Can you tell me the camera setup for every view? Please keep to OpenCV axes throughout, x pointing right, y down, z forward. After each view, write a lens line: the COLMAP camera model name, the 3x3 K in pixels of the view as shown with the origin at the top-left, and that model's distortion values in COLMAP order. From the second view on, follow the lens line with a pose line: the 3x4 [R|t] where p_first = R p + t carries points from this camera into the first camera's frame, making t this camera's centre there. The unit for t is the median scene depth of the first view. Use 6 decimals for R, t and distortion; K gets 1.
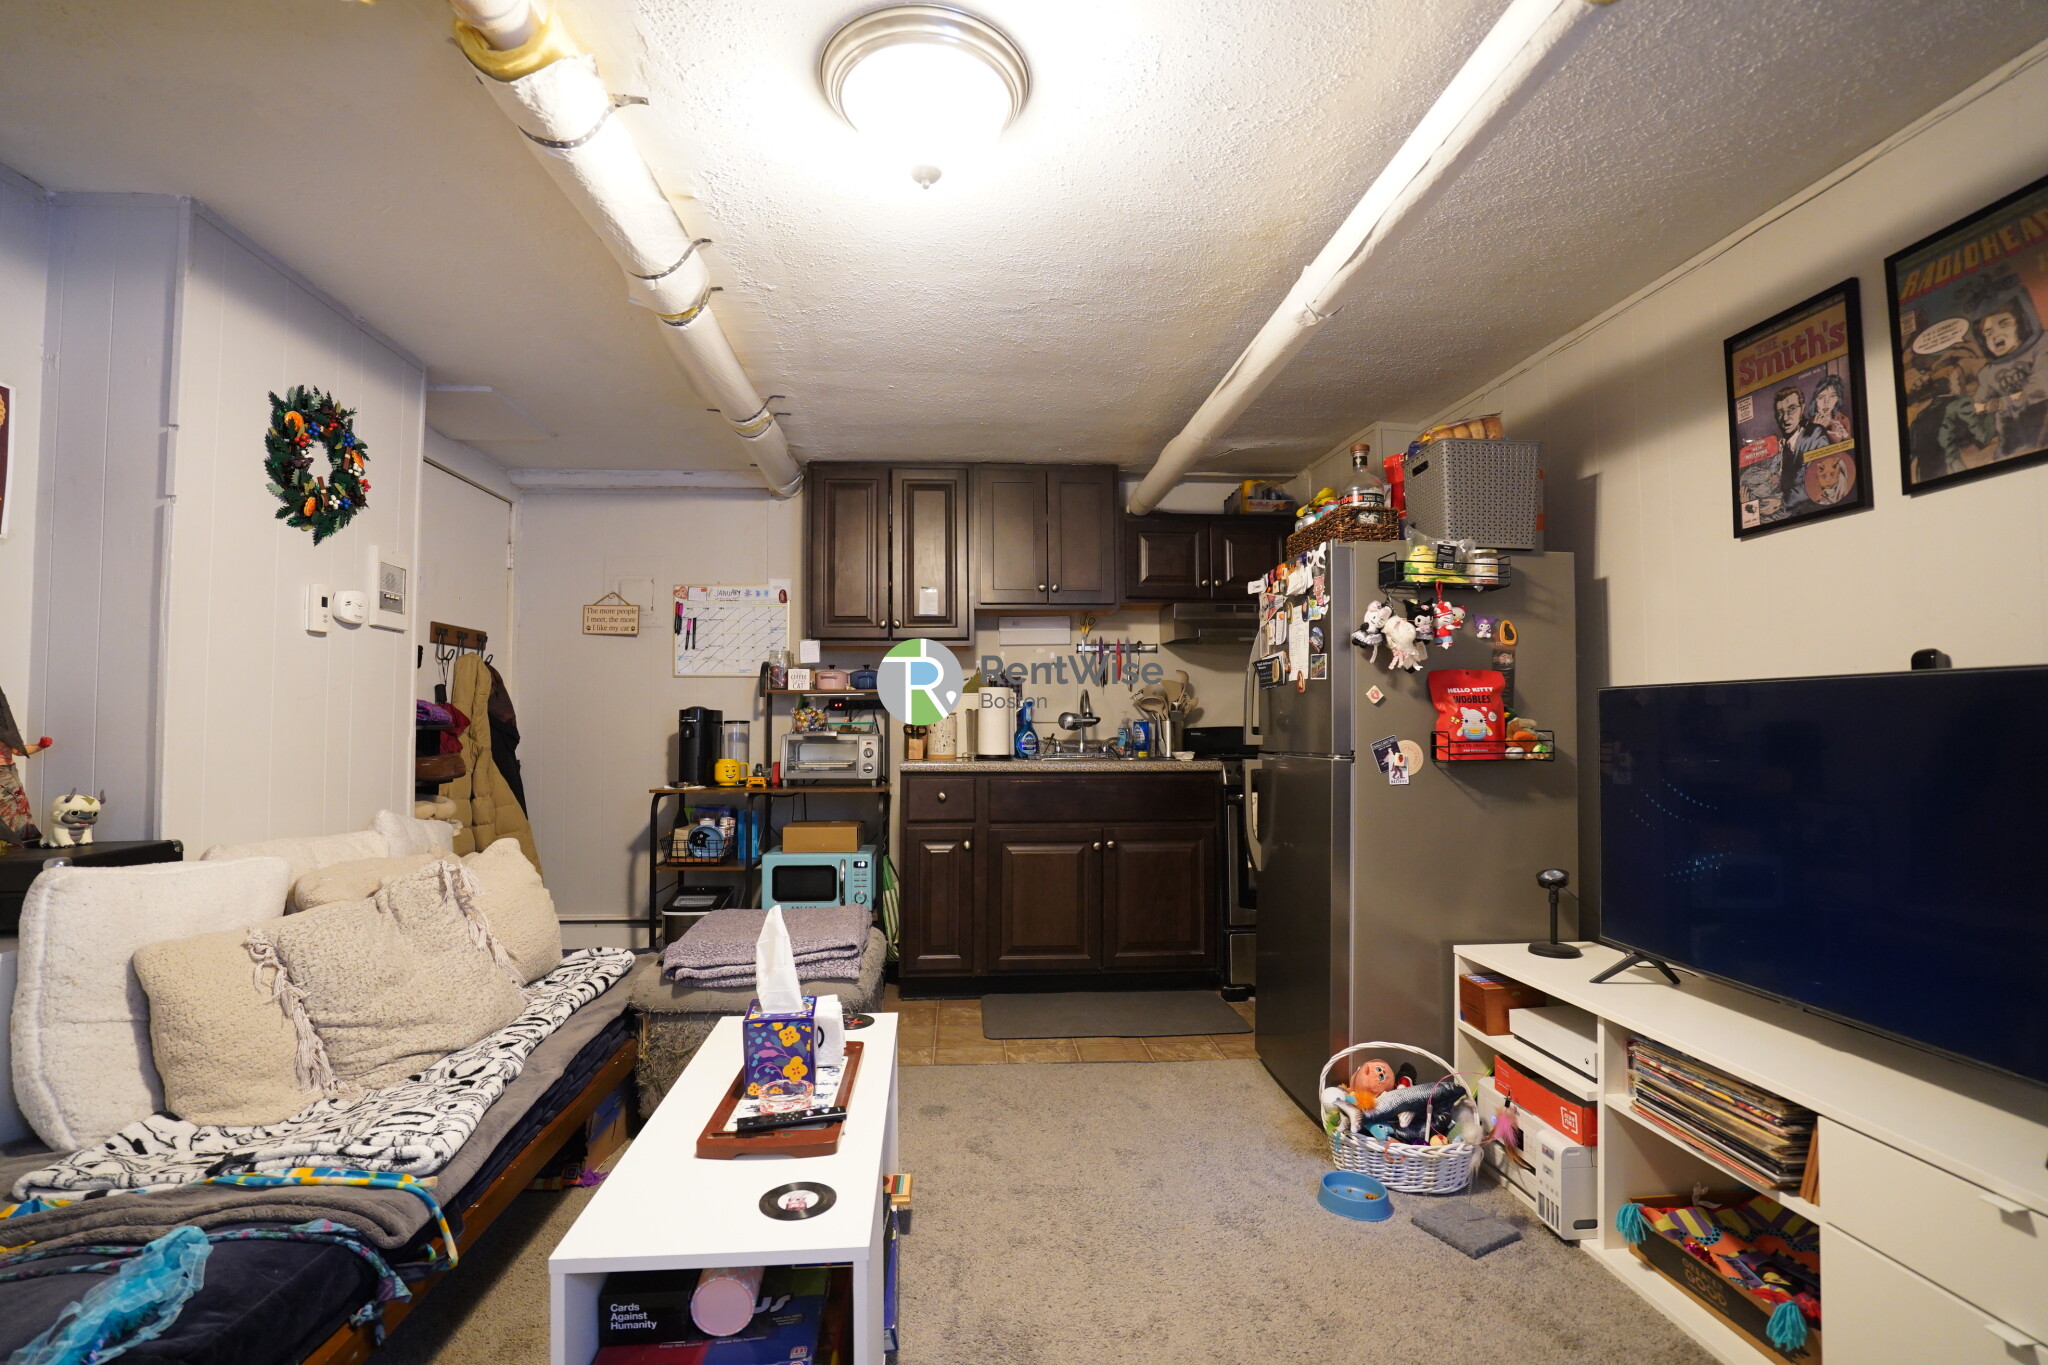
lens RADIAL K [[976.0, 0, 1026.8], [0, 976.0, 682.7], [0, 0, 1]] dist [-0.056739, 0.020682]
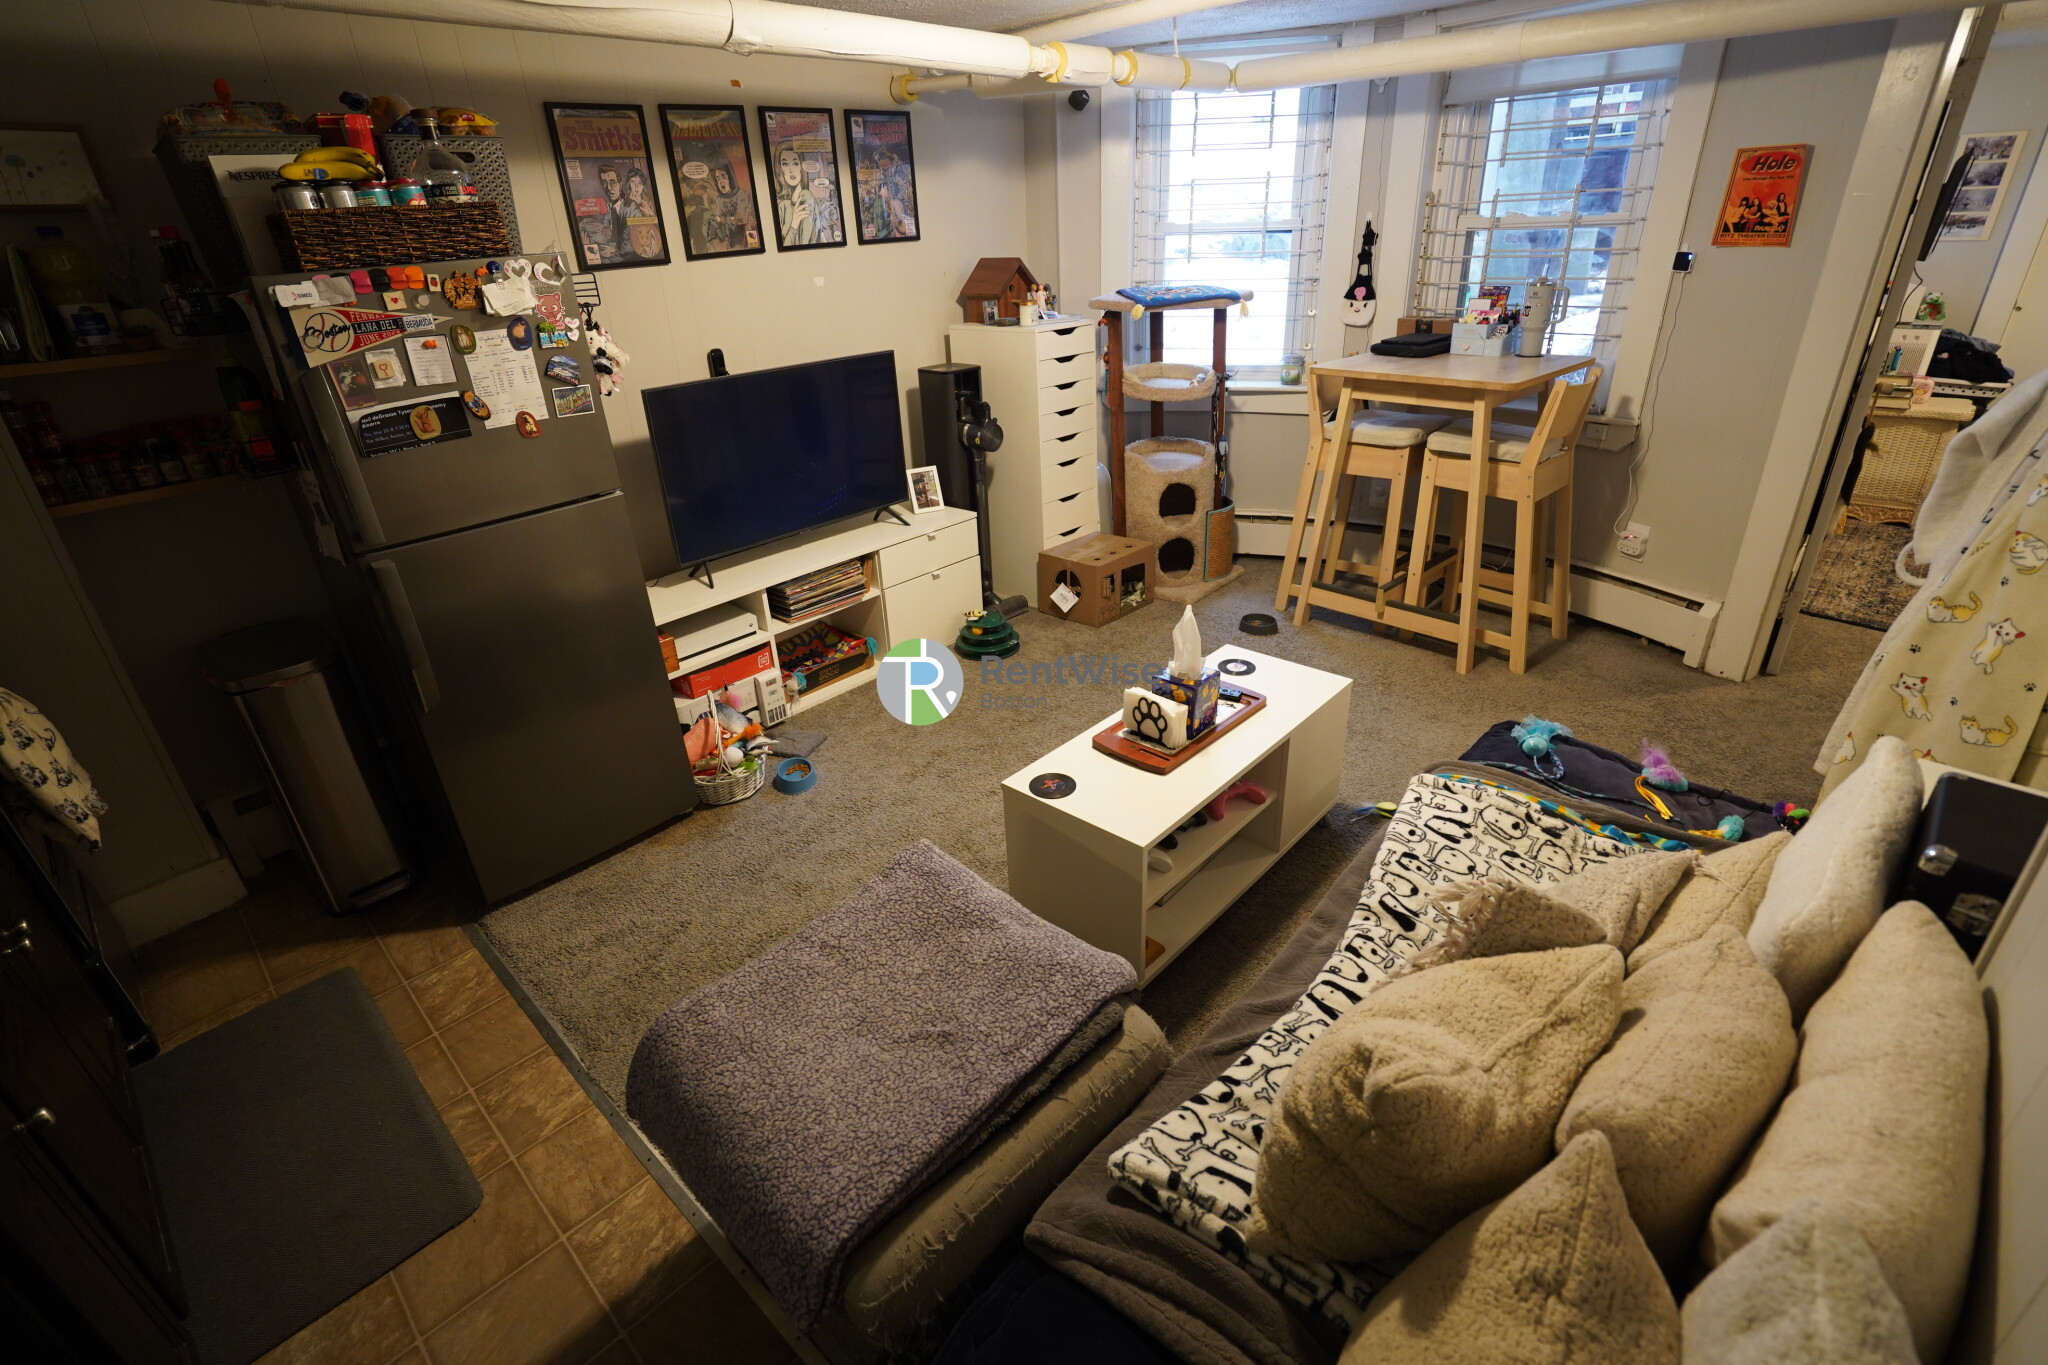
lens RADIAL K [[949.7, 0, 1034.0], [0, 949.7, 675.4], [0, 0, 1]] dist [-0.054469, 0.020874]
pose [[-0.690434, -0.284436, 0.665129, -0.409055], [0.010938, 0.915245, 0.402749, -0.081120], [-0.723313, 0.285347, -0.628805, 0.823099]]
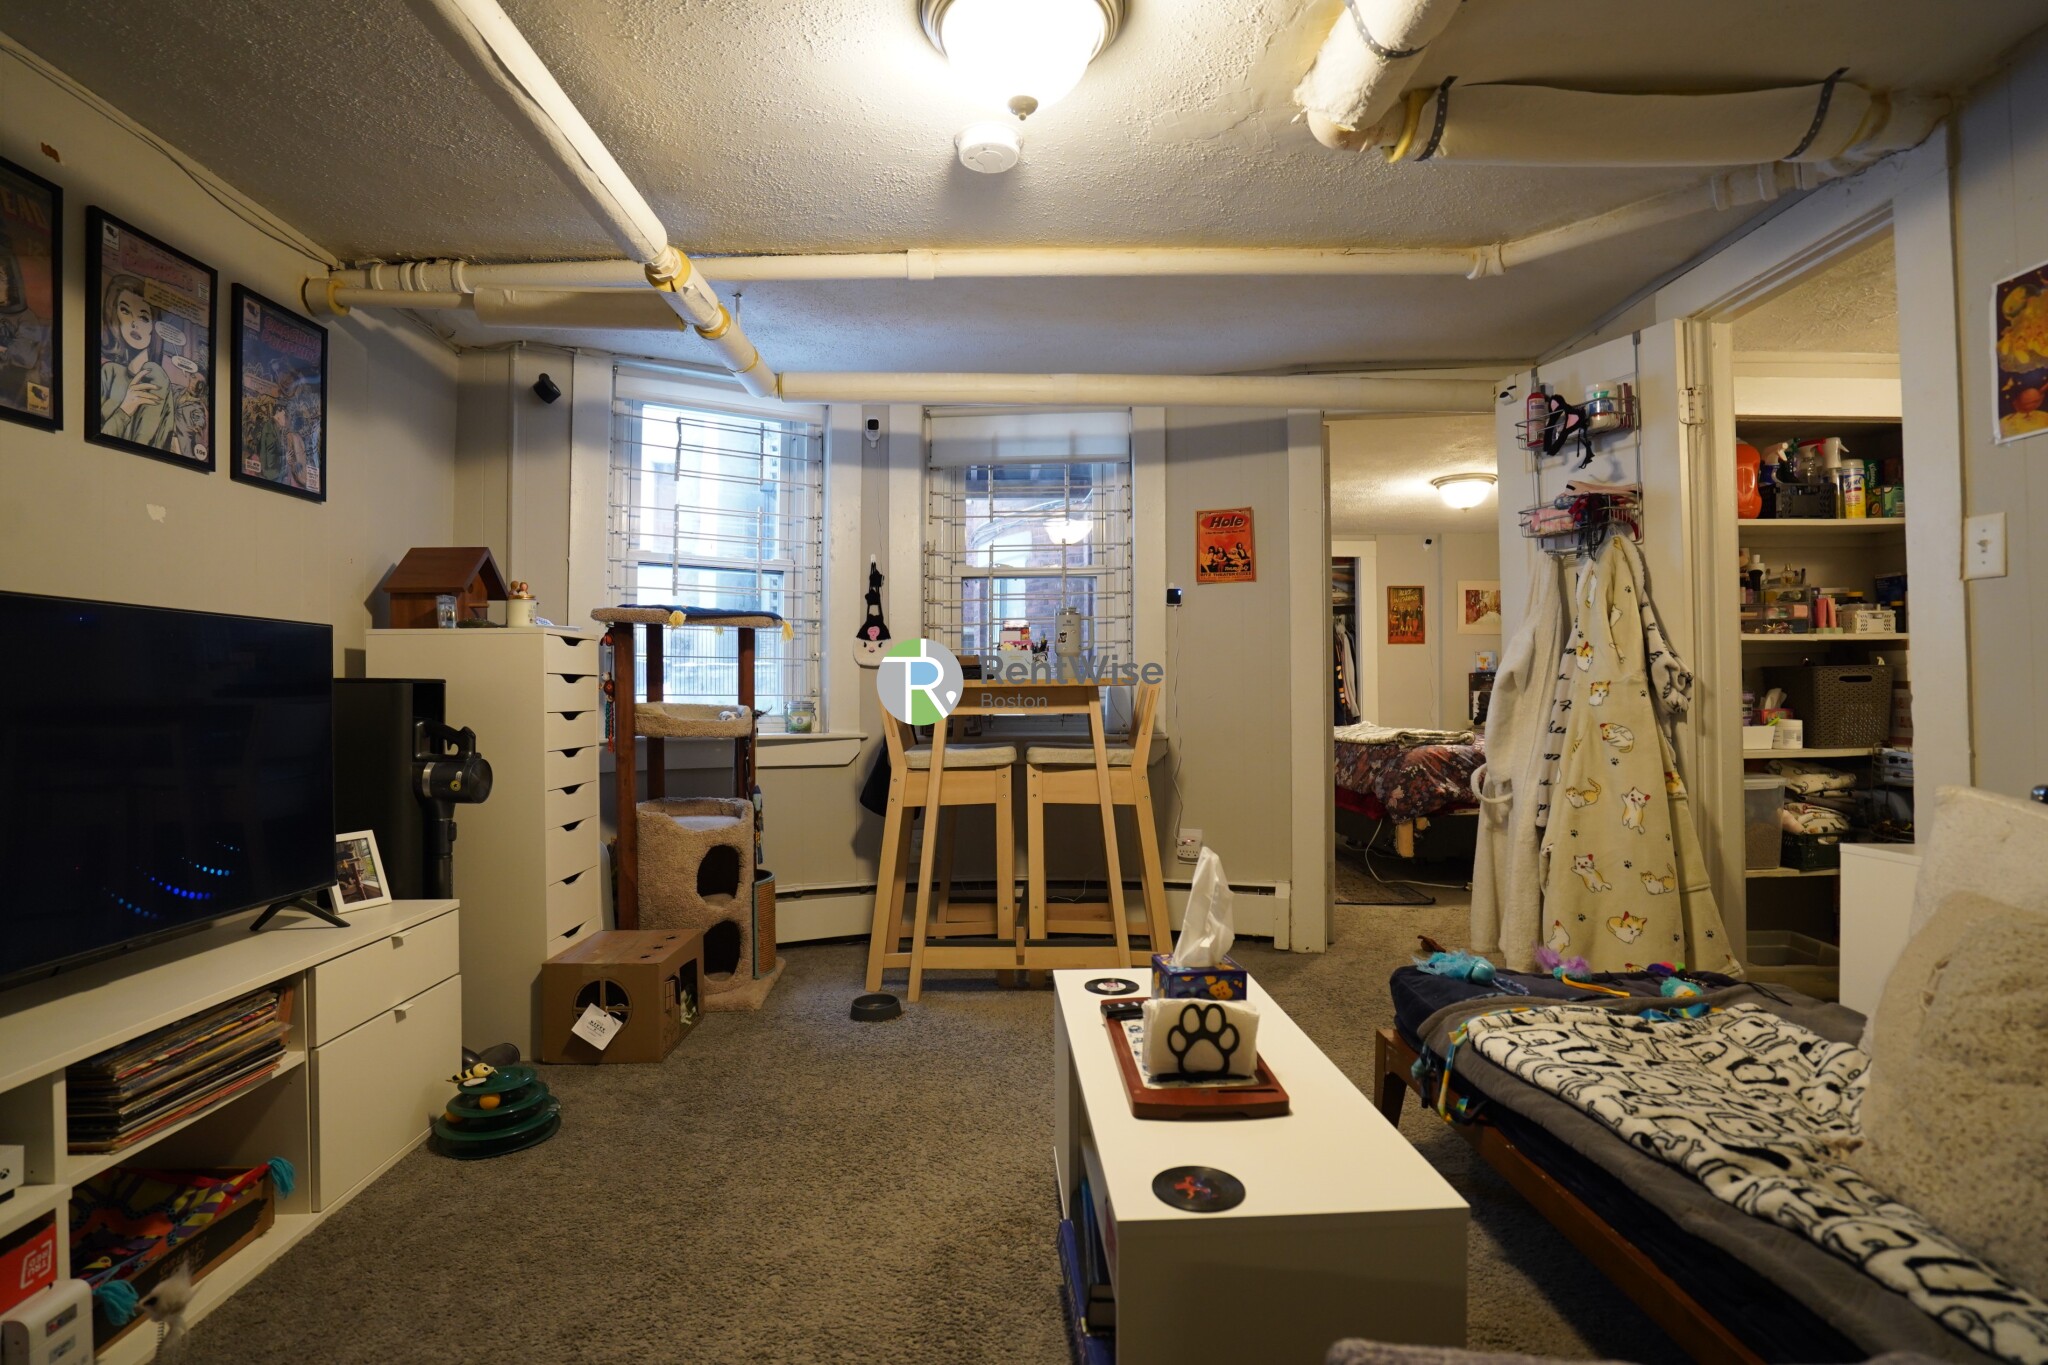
lens RADIAL K [[976.0, 0, 1026.8], [0, 976.0, 682.7], [0, 0, 1]] dist [-0.056739, 0.020682]
pose [[-0.999211, 0.009559, 0.038556, -0.056351], [0.007536, 0.998605, -0.052268, 0.053545], [-0.039002, -0.051936, -0.997889, 0.785147]]
